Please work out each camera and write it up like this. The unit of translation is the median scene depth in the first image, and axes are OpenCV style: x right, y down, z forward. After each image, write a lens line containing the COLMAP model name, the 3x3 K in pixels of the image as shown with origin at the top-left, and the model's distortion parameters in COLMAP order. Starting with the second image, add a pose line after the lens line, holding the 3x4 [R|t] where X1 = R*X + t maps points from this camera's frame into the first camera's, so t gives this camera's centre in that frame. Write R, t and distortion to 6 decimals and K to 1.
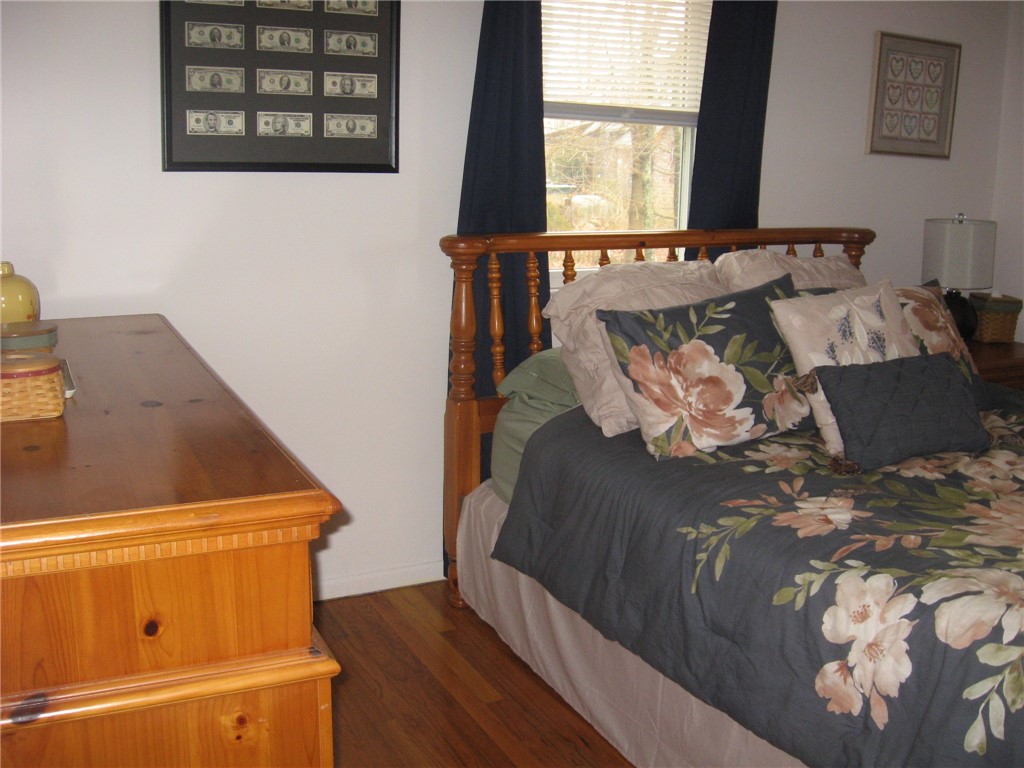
lens RADIAL K [[1064.4, 0, 513.9], [0, 1064.4, 378.0], [0, 0, 1]] dist [-0.114493, 0.000000]
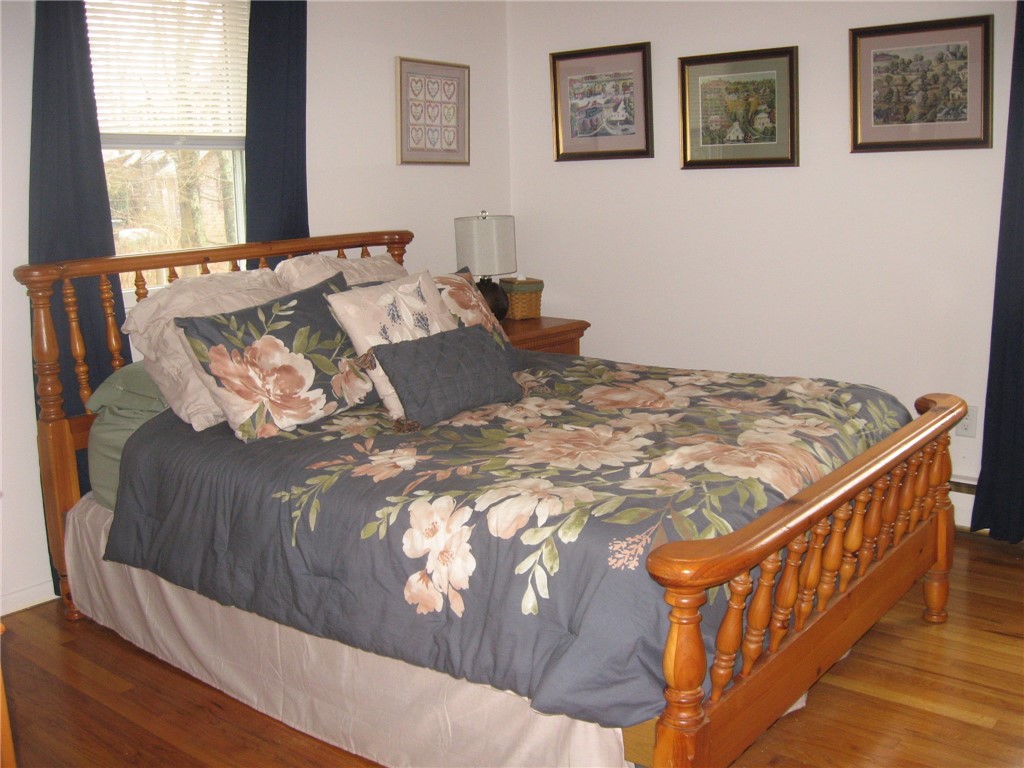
lens RADIAL K [[1064.4, 0, 511.7], [0, 1064.4, 375.9], [0, 0, 1]] dist [-0.114493, 0.000000]
pose [[0.914347, -0.117764, 0.387429, -0.030279], [0.126497, 0.991963, 0.002982, 0.034824], [-0.384666, 0.046282, 0.921895, -0.133983]]
